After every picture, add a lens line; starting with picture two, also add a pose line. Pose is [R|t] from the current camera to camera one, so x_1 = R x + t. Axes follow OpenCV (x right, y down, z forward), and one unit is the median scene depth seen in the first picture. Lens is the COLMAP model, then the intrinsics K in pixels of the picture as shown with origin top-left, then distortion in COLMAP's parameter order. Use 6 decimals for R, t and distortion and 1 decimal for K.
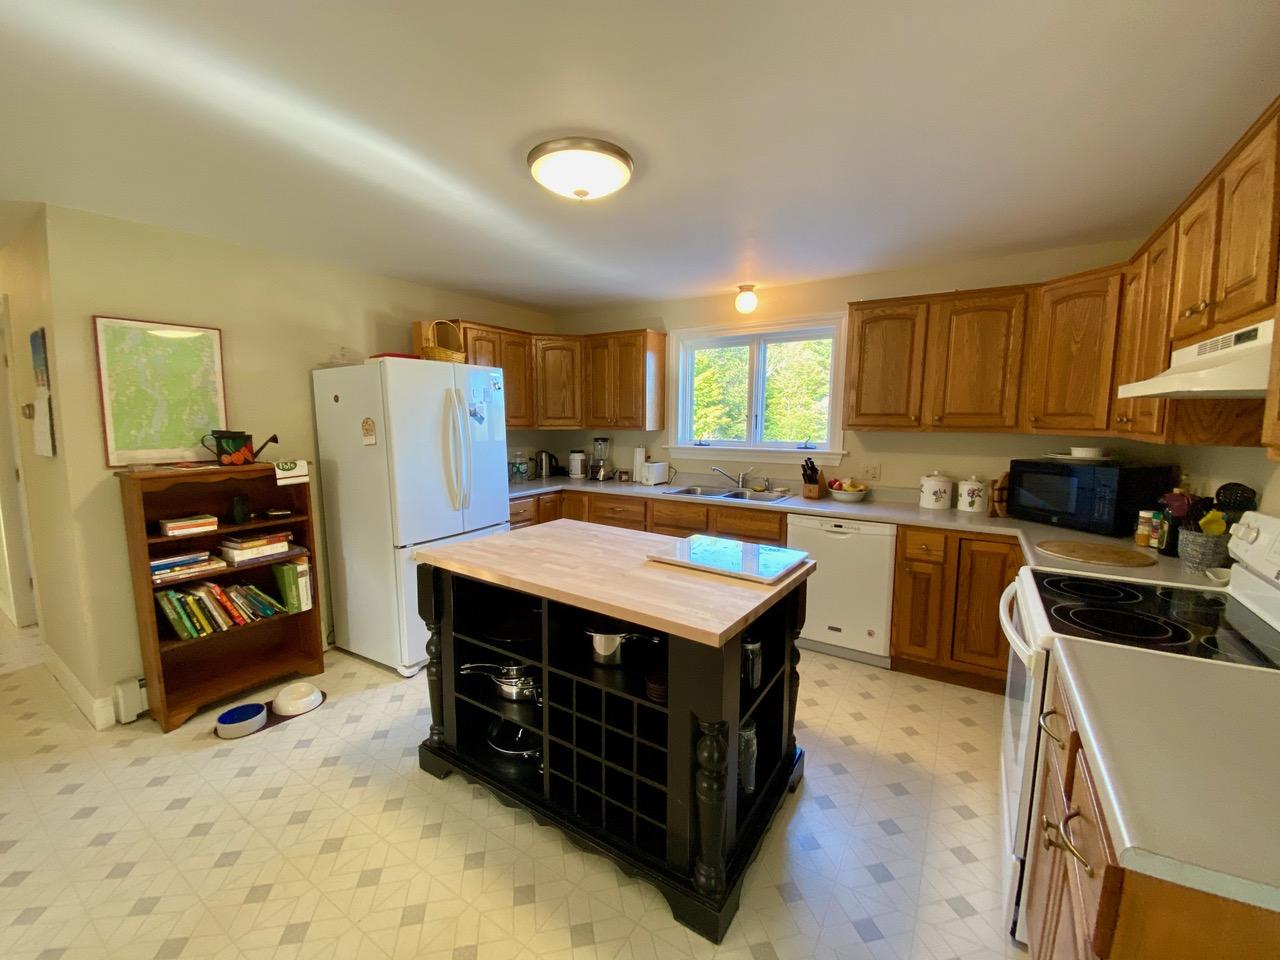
lens RADIAL K [[522.4, 0, 640.0], [0, 522.4, 480.0], [0, 0, 1]] dist [-0.001018, -0.000122]
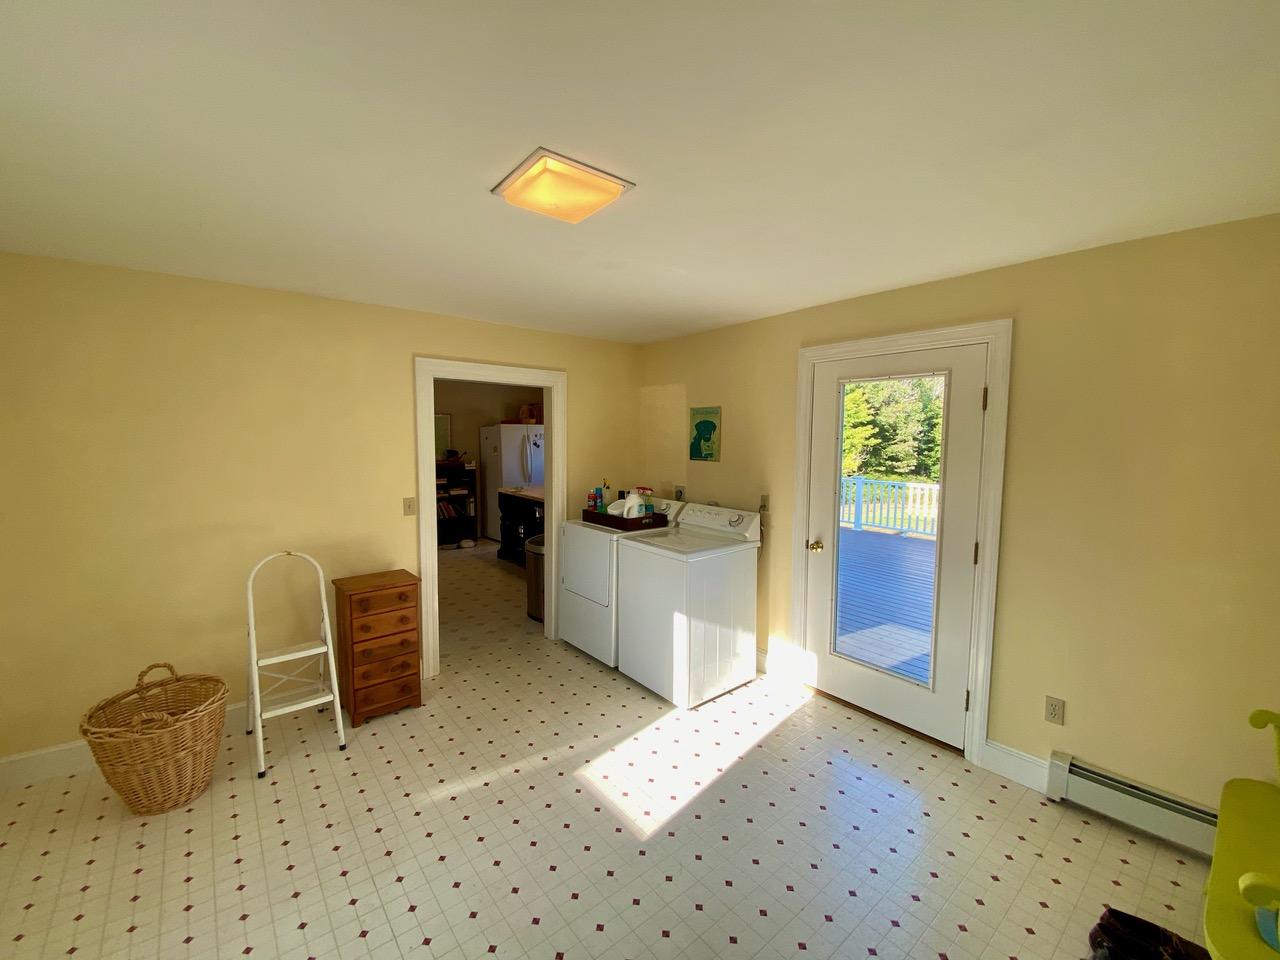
lens RADIAL K [[522.4, 0, 640.0], [0, 522.4, 480.0], [0, 0, 1]] dist [-0.001018, -0.000122]
pose [[0.950435, 0.029670, -0.309505, 0.973860], [-0.040814, 0.998728, -0.029592, 0.101503], [0.308234, 0.040757, 0.950437, -1.256780]]
